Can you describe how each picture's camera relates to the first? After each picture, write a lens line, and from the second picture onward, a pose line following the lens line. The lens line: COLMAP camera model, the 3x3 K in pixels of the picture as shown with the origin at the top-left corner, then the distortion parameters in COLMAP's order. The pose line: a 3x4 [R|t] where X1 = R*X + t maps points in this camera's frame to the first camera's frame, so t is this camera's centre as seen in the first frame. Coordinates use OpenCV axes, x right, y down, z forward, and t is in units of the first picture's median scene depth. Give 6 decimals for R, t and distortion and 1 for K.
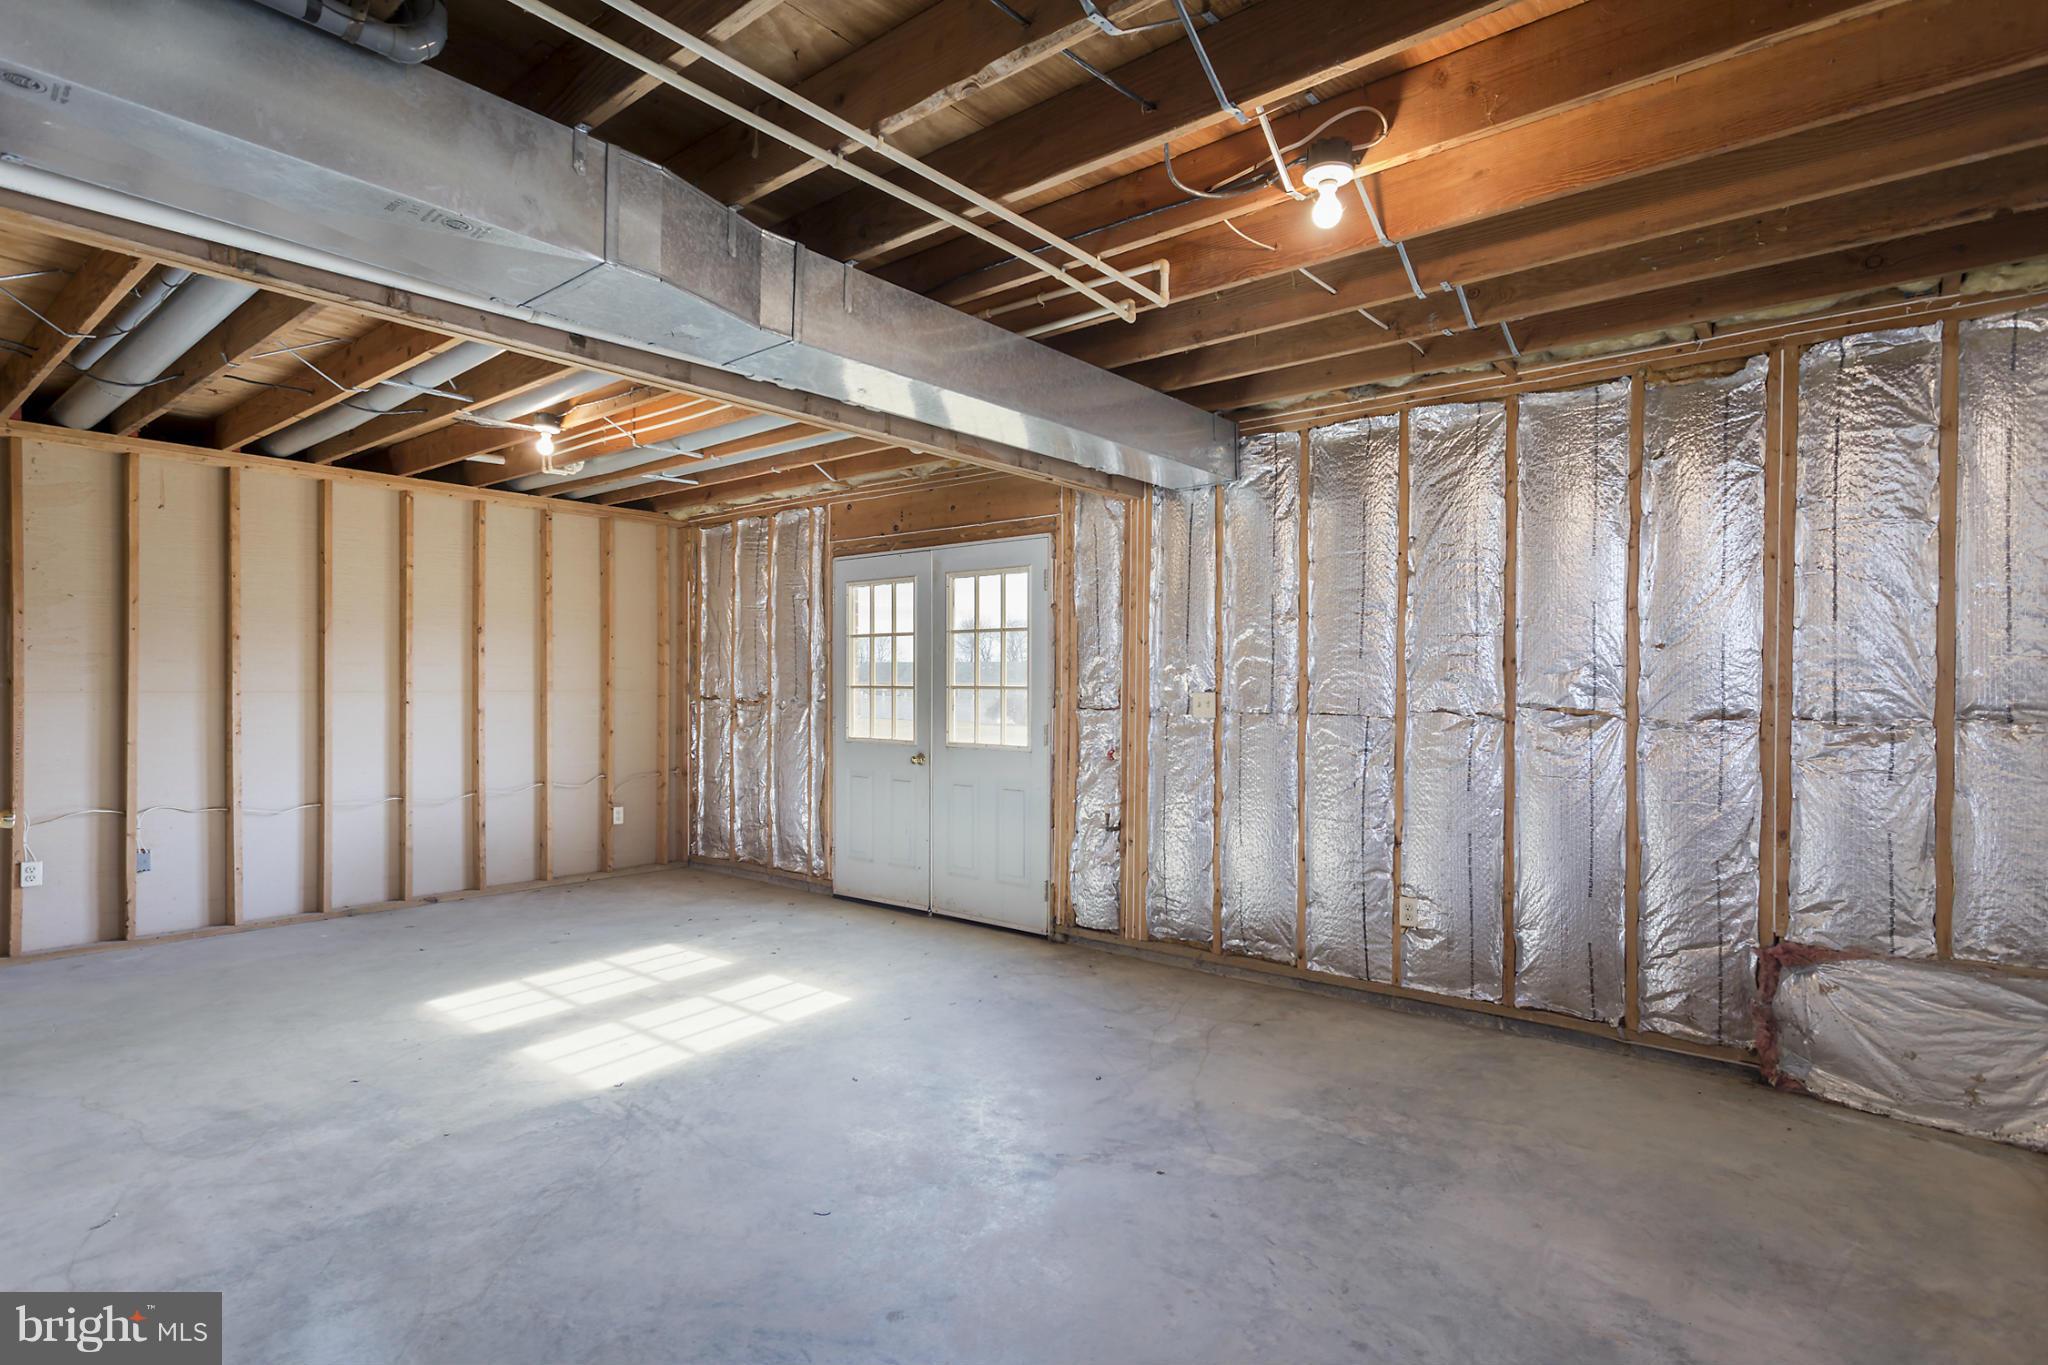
lens RADIAL K [[1014.1, 0, 1031.0], [0, 1014.1, 687.1], [0, 0, 1]] dist [-0.000362, 0.000142]
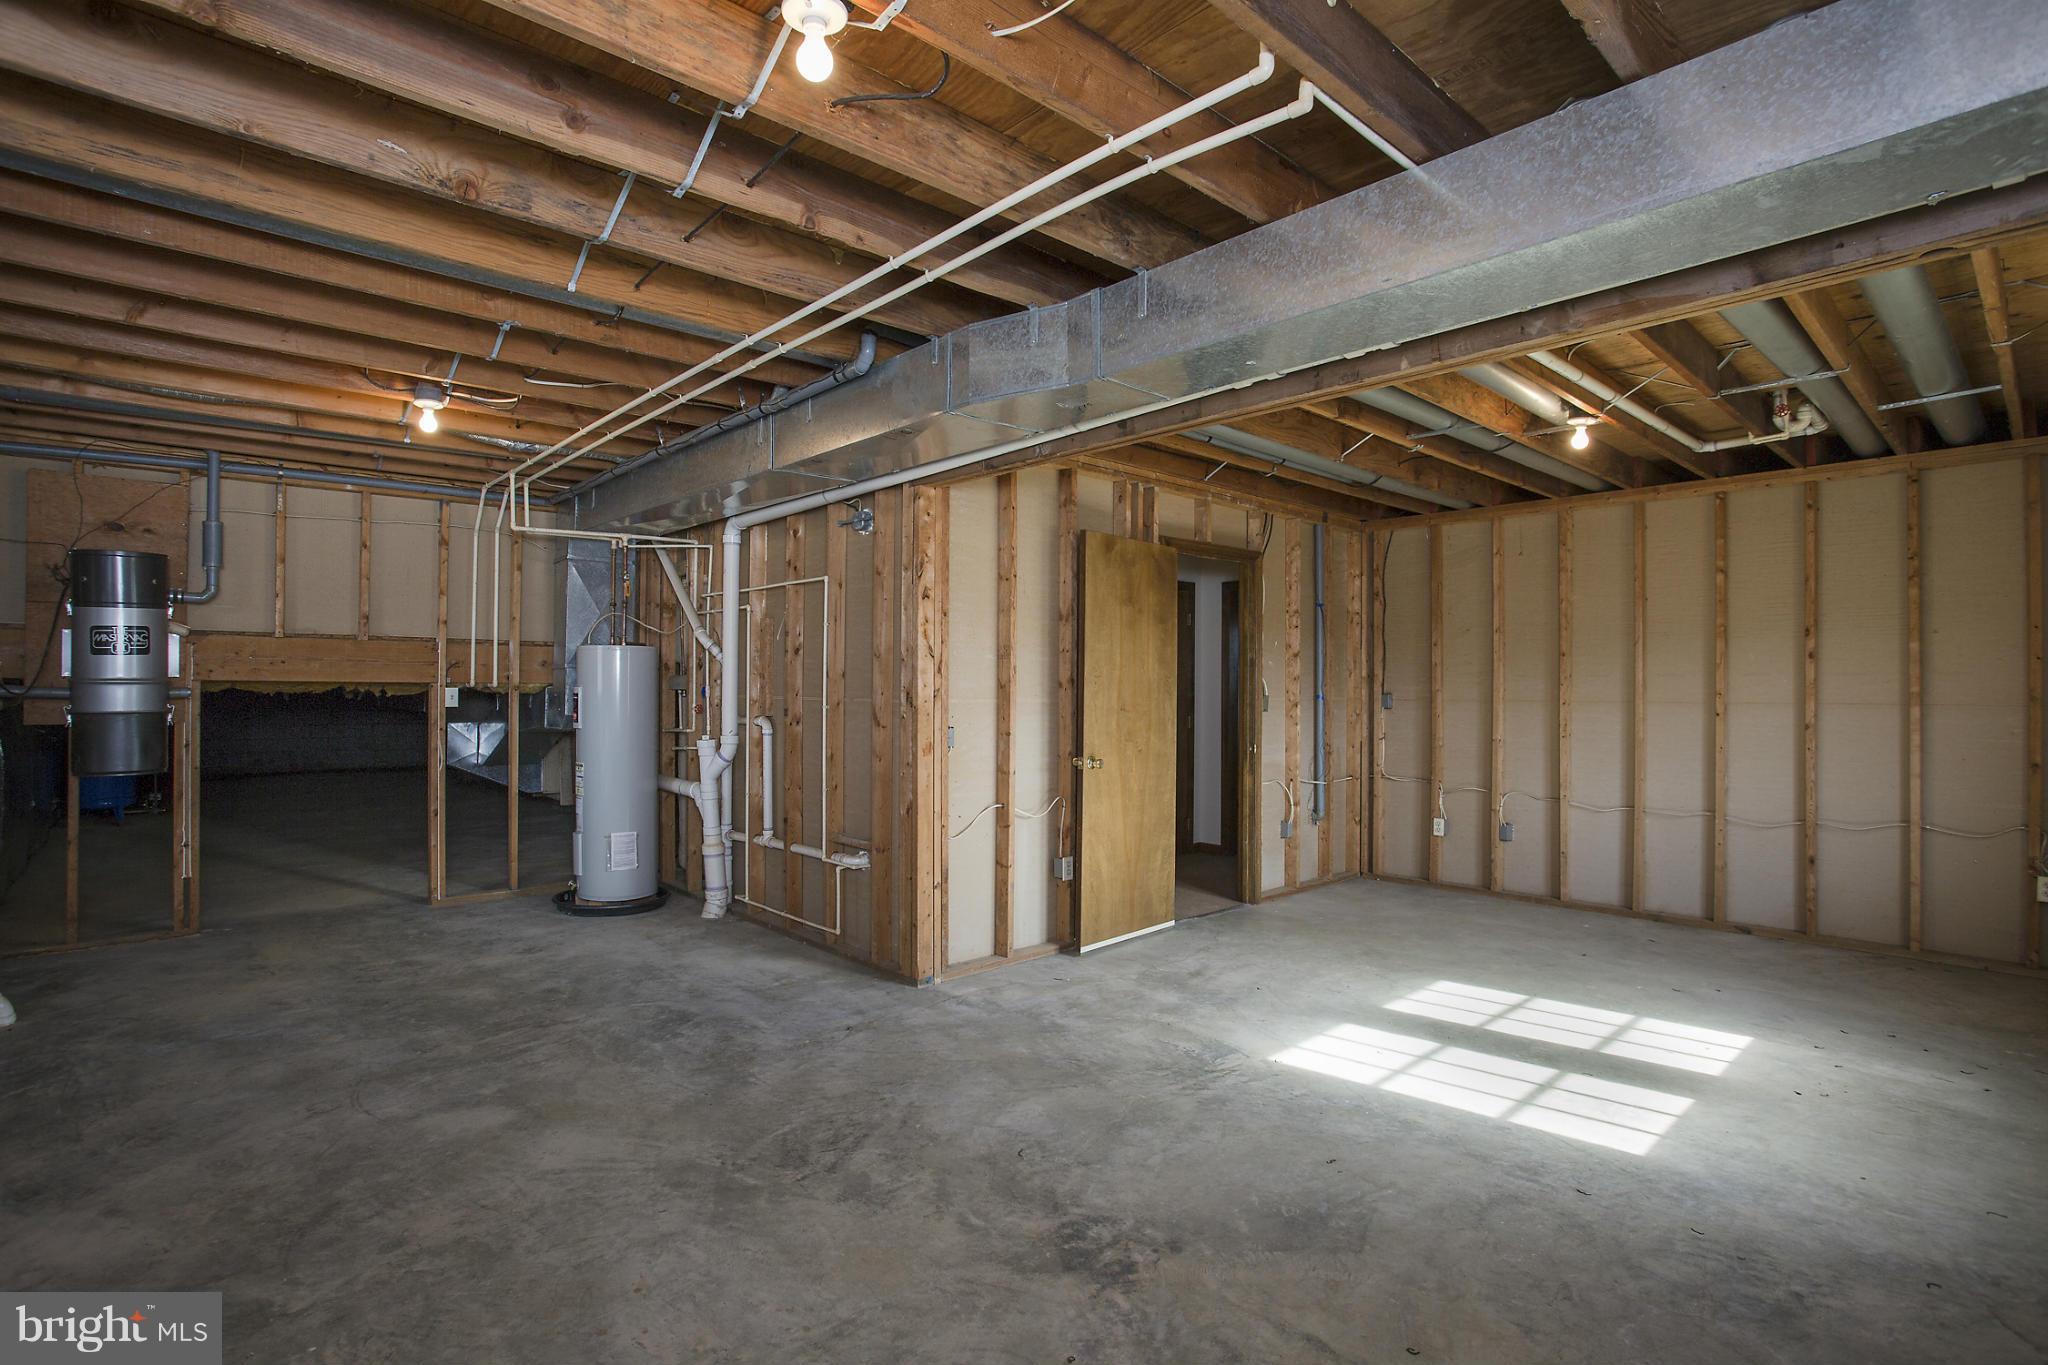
lens RADIAL K [[1014.1, 0, 1031.0], [0, 1014.1, 687.1], [0, 0, 1]] dist [-0.000362, 0.000142]
pose [[-0.125698, -0.006564, -0.992047, 0.747005], [-0.003386, 0.999975, -0.006187, -0.000423], [0.992063, 0.002581, -0.125717, 0.923787]]
